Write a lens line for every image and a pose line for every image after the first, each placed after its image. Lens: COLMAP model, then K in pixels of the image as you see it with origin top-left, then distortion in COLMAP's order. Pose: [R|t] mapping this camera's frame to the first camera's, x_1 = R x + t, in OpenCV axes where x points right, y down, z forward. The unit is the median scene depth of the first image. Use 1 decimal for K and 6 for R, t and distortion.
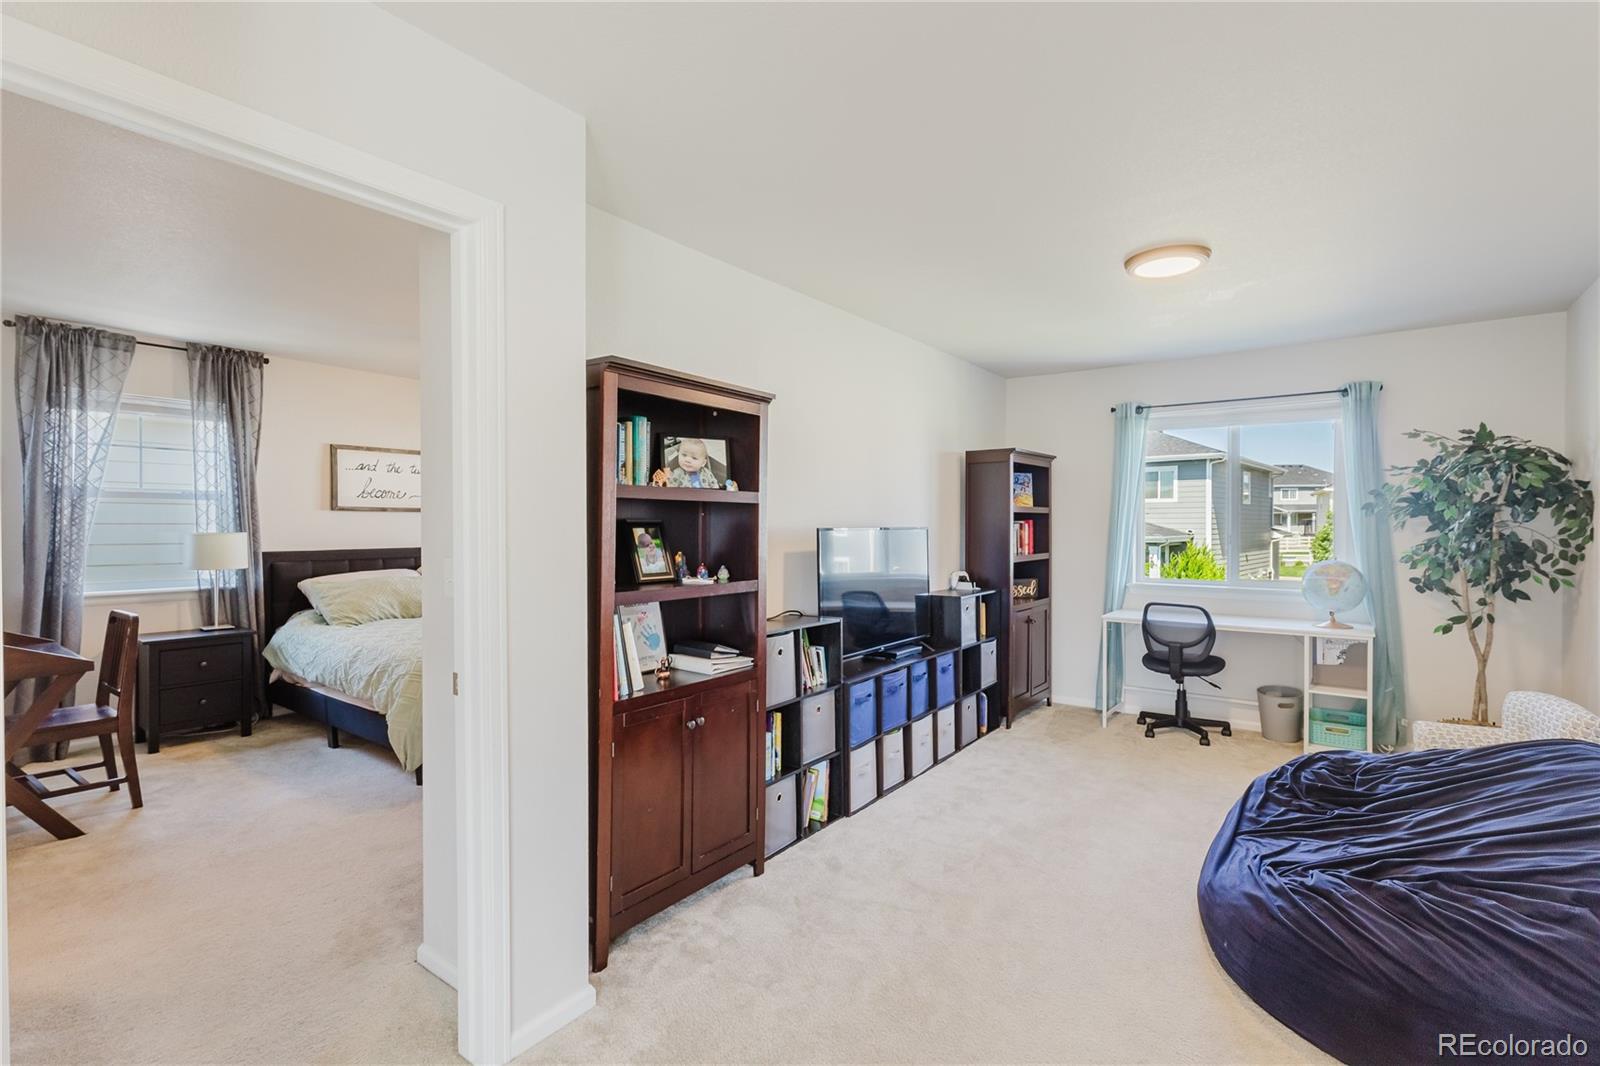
lens RADIAL K [[730.4, 0, 802.0], [0, 730.4, 533.0], [0, 0, 1]] dist [0.002431, 0.000482]
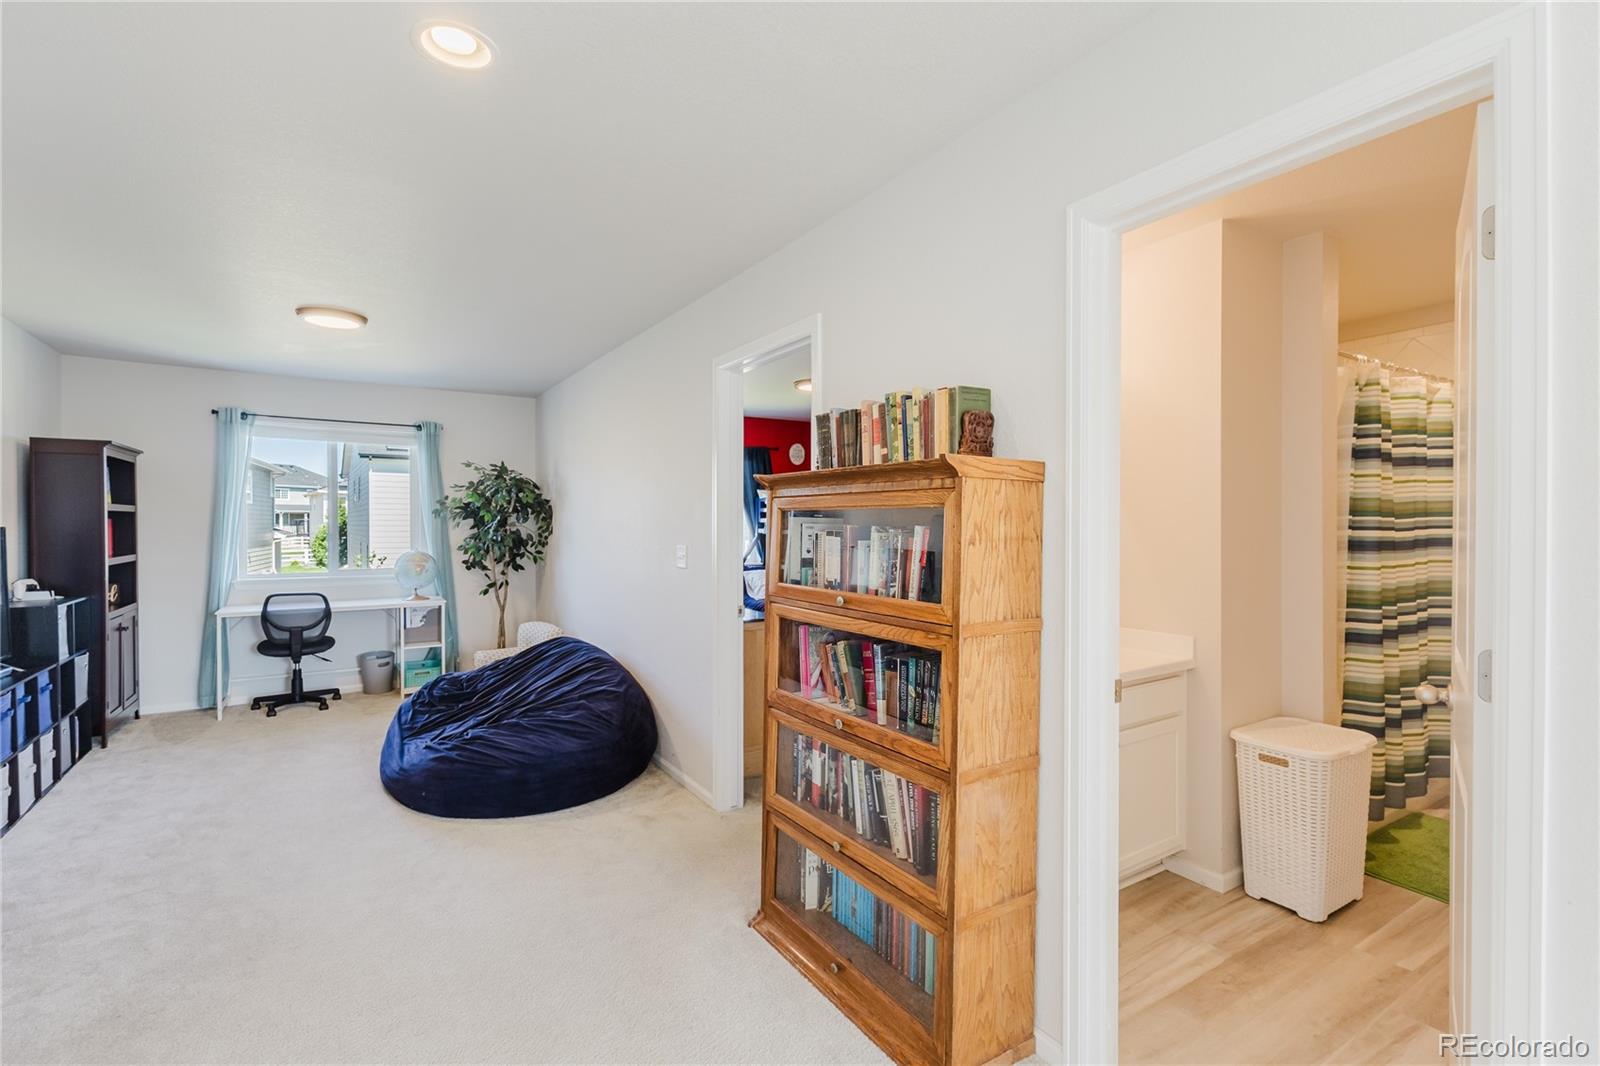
lens RADIAL K [[730.4, 0, 802.0], [0, 730.4, 533.0], [0, 0, 1]] dist [0.002431, 0.000482]
pose [[0.349999, -0.009658, 0.936700, -0.311411], [0.010003, 0.999928, 0.006573, 0.002818], [-0.936697, 0.007070, 0.350071, -0.158929]]
